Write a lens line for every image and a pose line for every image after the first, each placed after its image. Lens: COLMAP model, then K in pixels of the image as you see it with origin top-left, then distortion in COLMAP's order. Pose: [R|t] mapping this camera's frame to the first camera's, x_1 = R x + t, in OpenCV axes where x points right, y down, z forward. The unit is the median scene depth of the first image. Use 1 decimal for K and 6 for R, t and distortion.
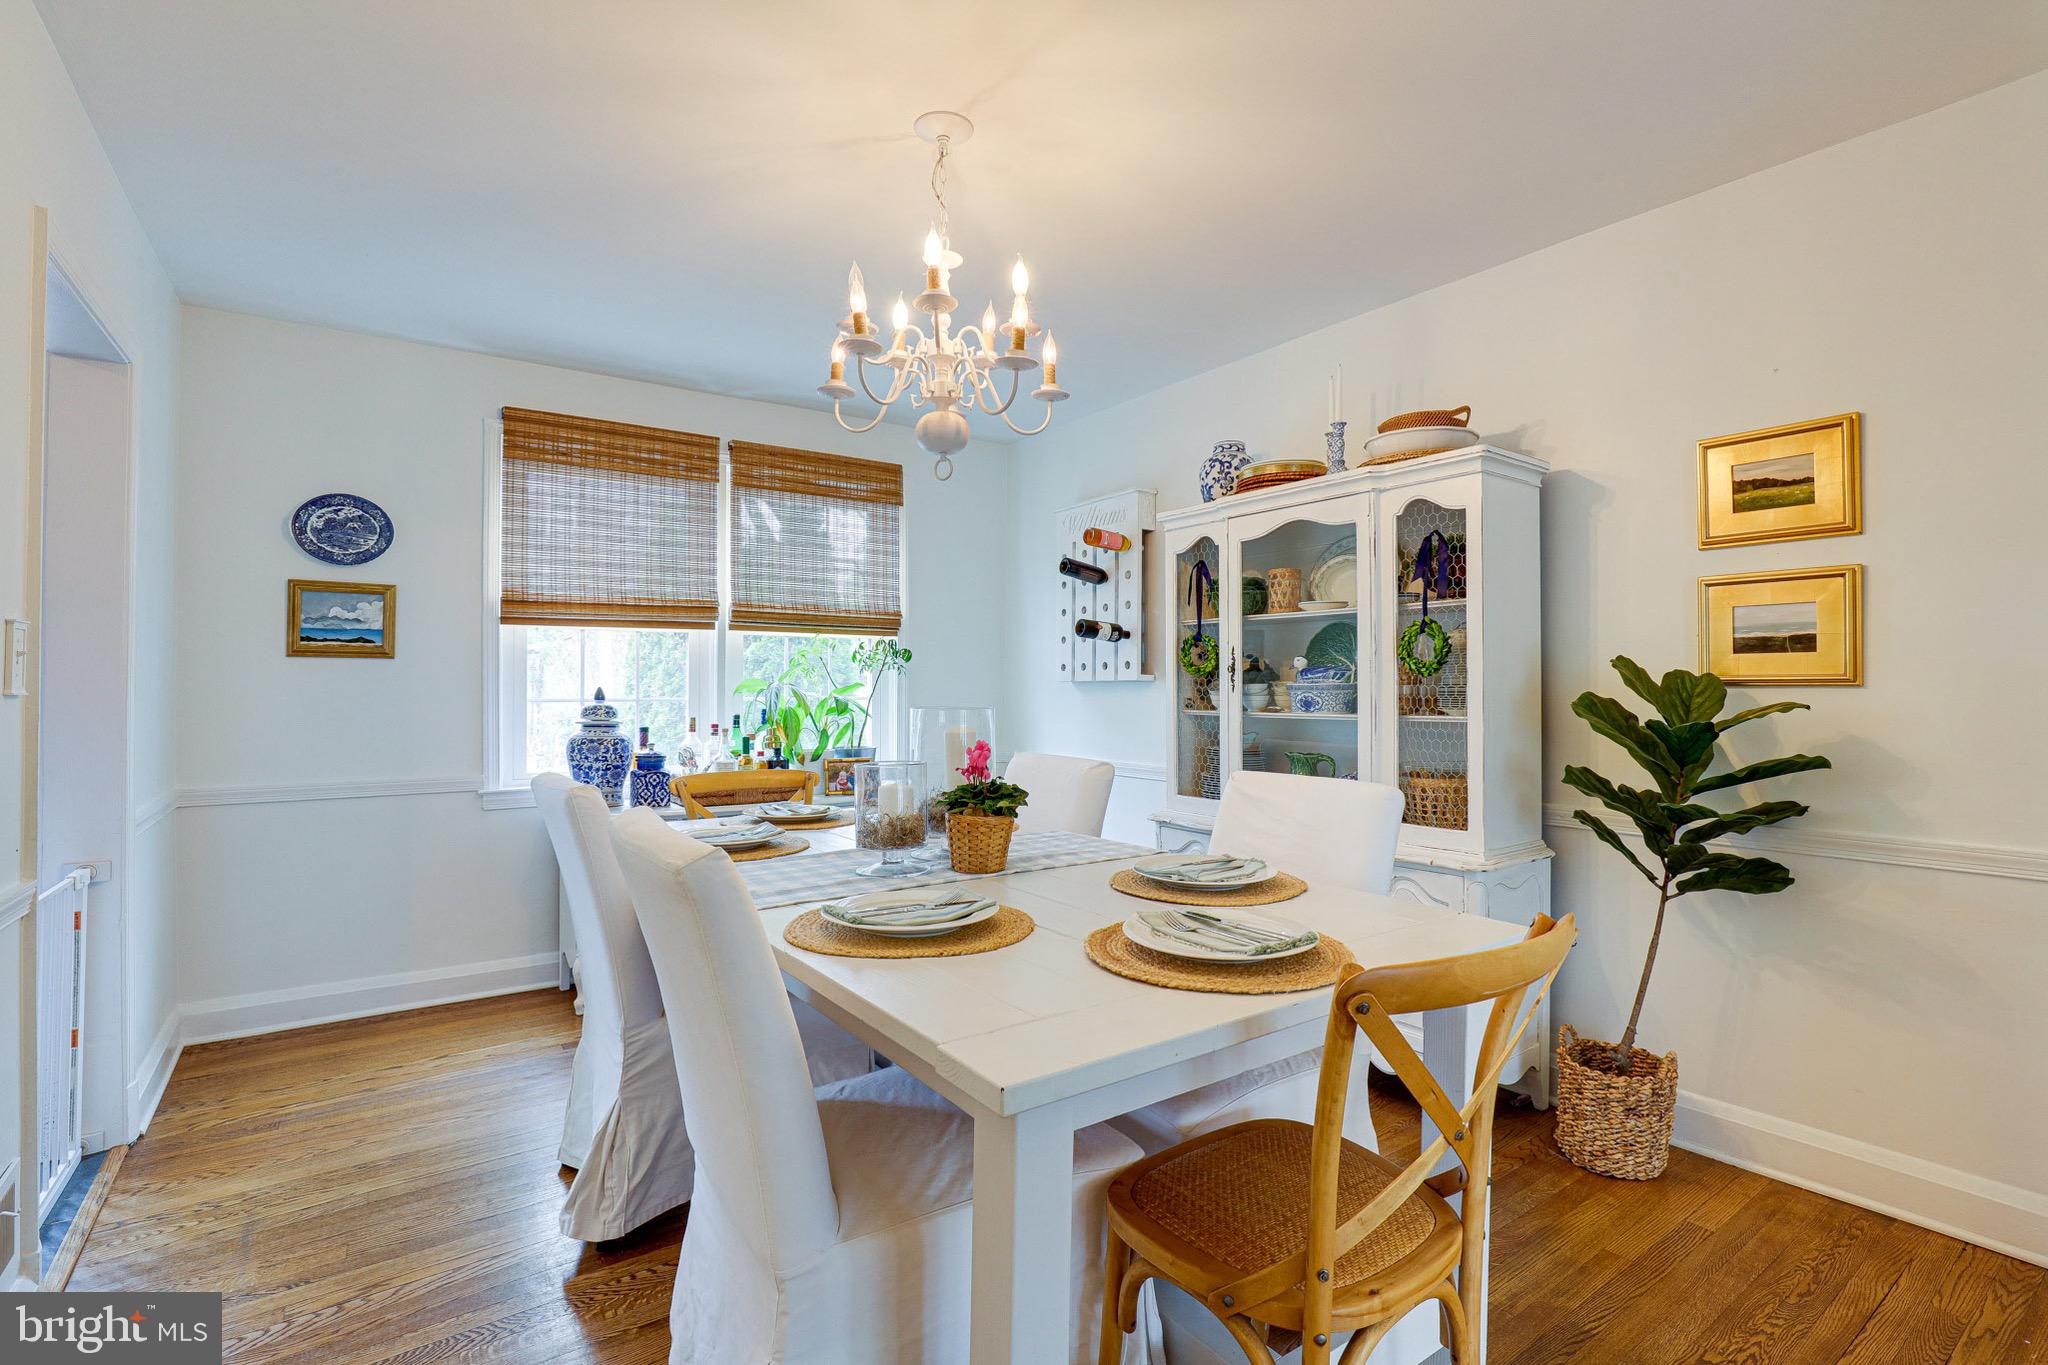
lens RADIAL K [[951.4, 0, 1055.9], [0, 951.4, 684.1], [0, 0, 1]] dist [-0.039232, 0.009178]
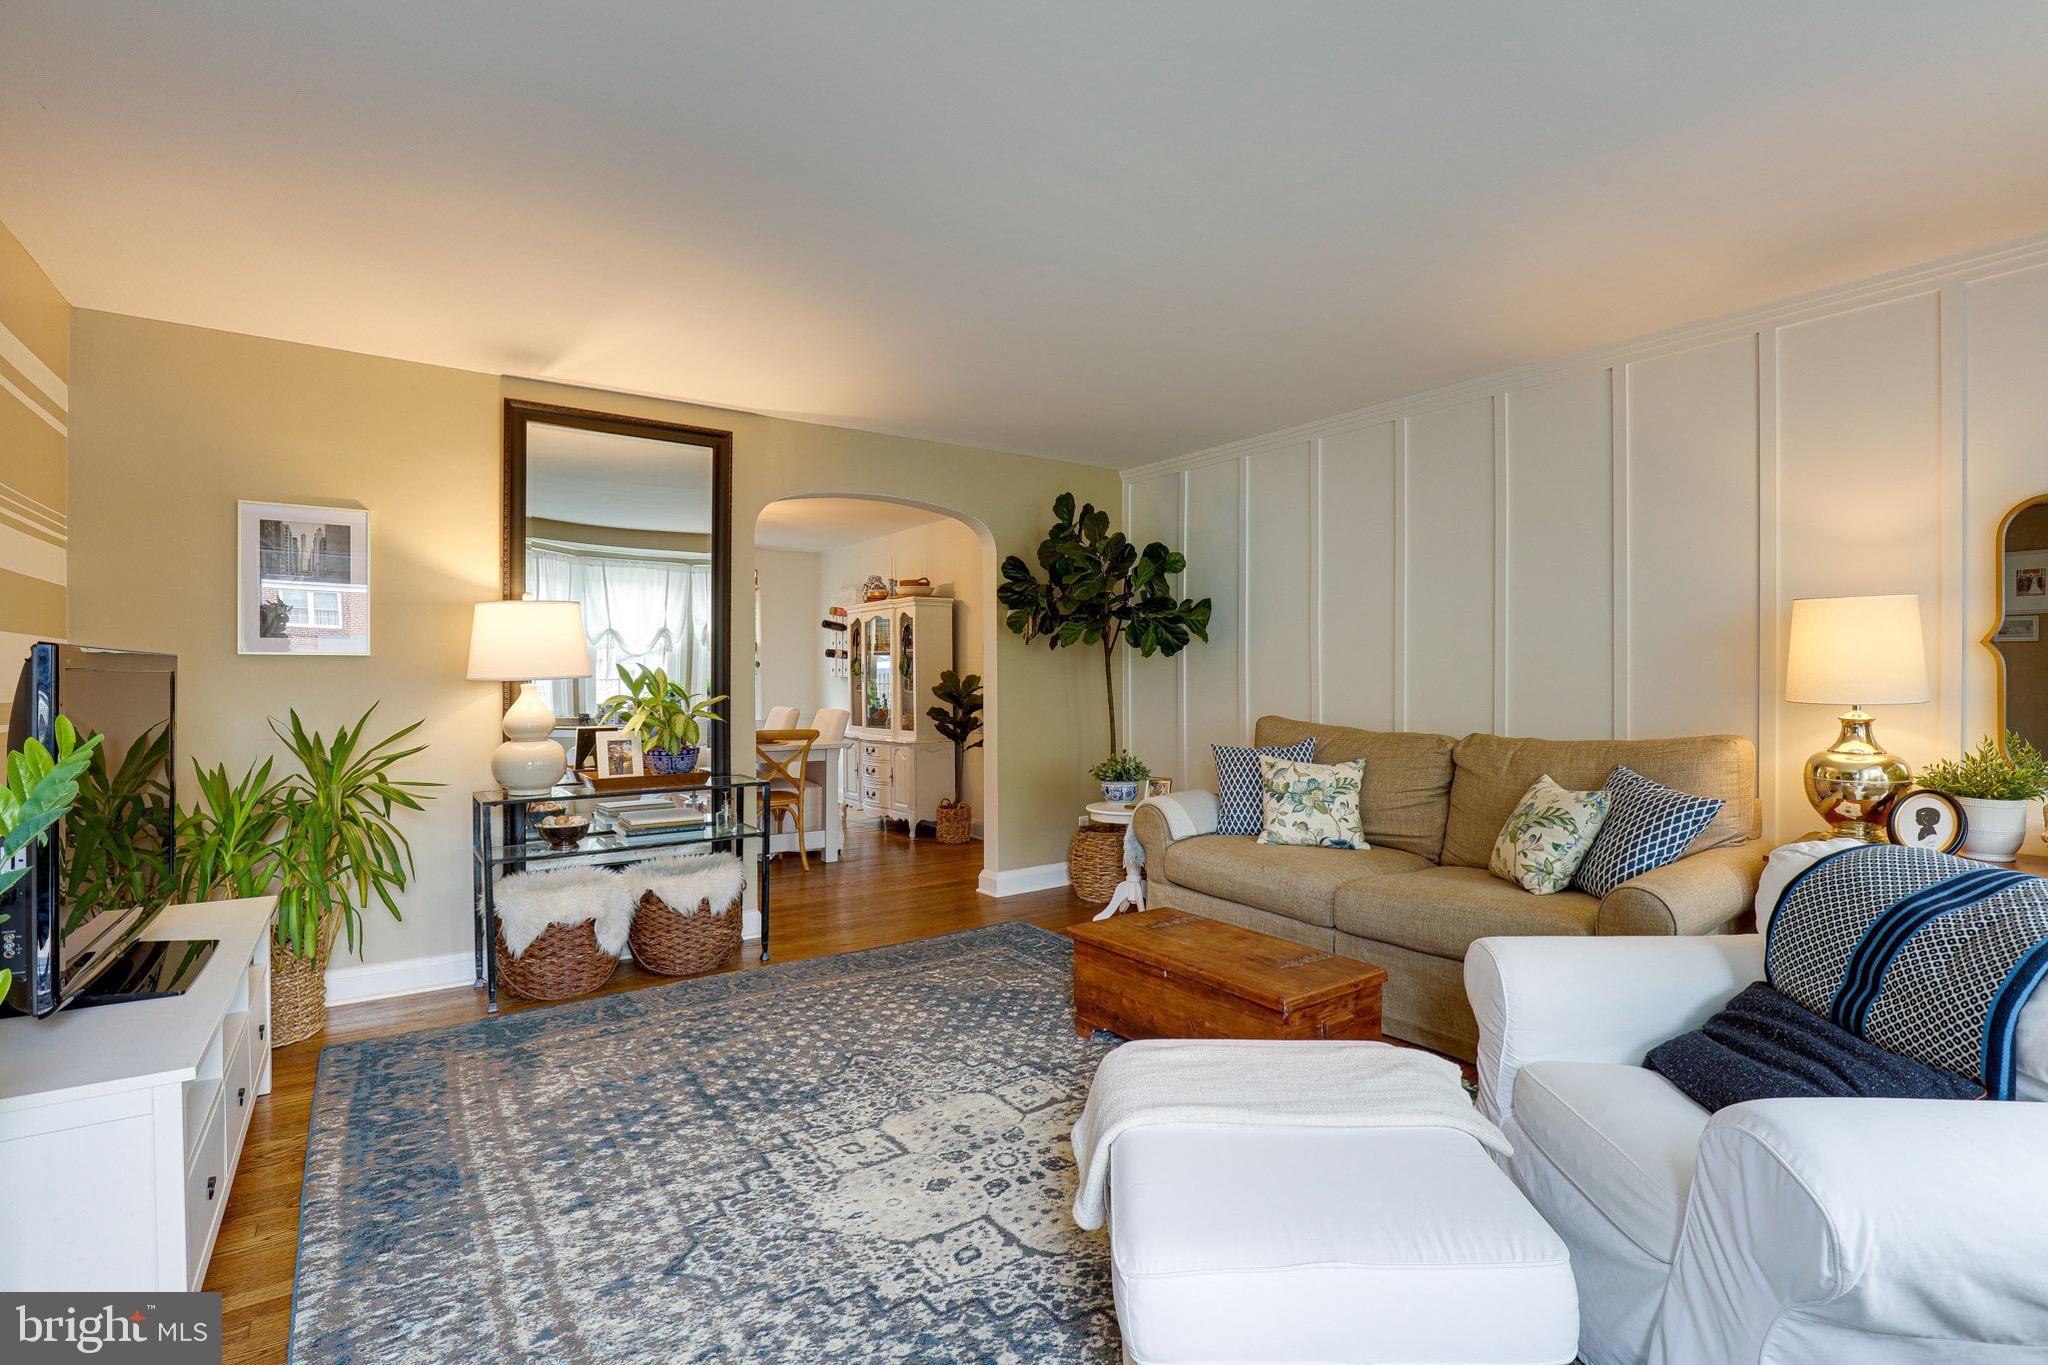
lens RADIAL K [[942.4, 0, 1041.1], [0, 942.4, 684.0], [0, 0, 1]] dist [-0.036171, 0.007979]
pose [[0.999993, -0.003411, 0.001408, 0.595971], [0.003397, 0.999939, 0.010476, -0.010403], [-0.001444, -0.010471, 0.999944, -1.346967]]
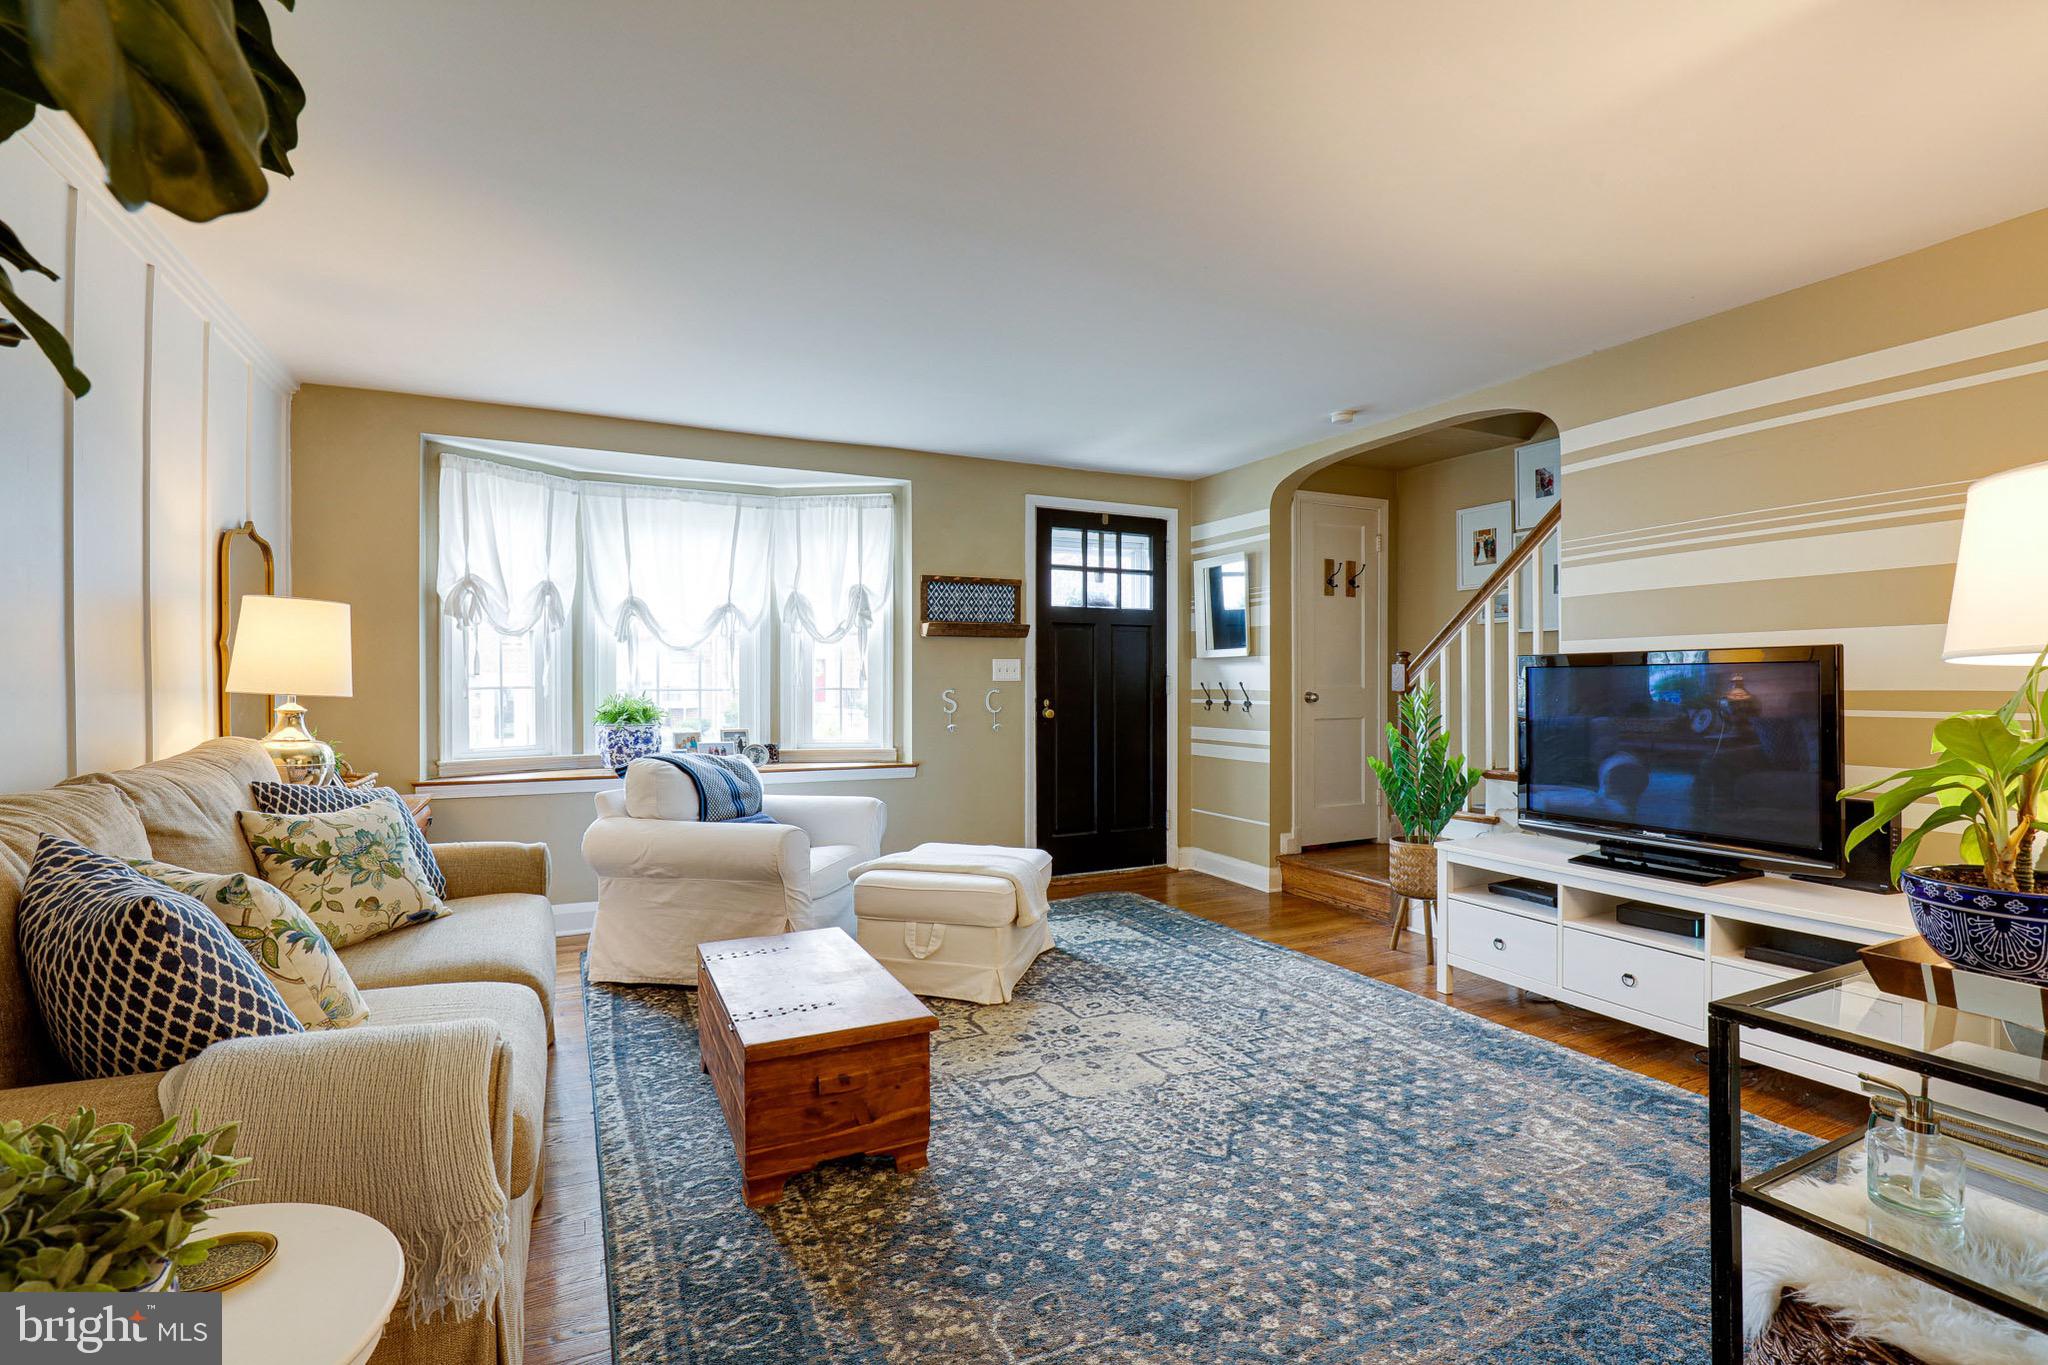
lens RADIAL K [[942.4, 0, 1041.1], [0, 942.4, 684.0], [0, 0, 1]] dist [-0.036171, 0.007979]
pose [[-0.986763, -0.000793, 0.162165, 0.446635], [-0.001095, 0.999998, -0.001771, 0.005899], [-0.162163, -0.001925, -0.986762, 0.192321]]
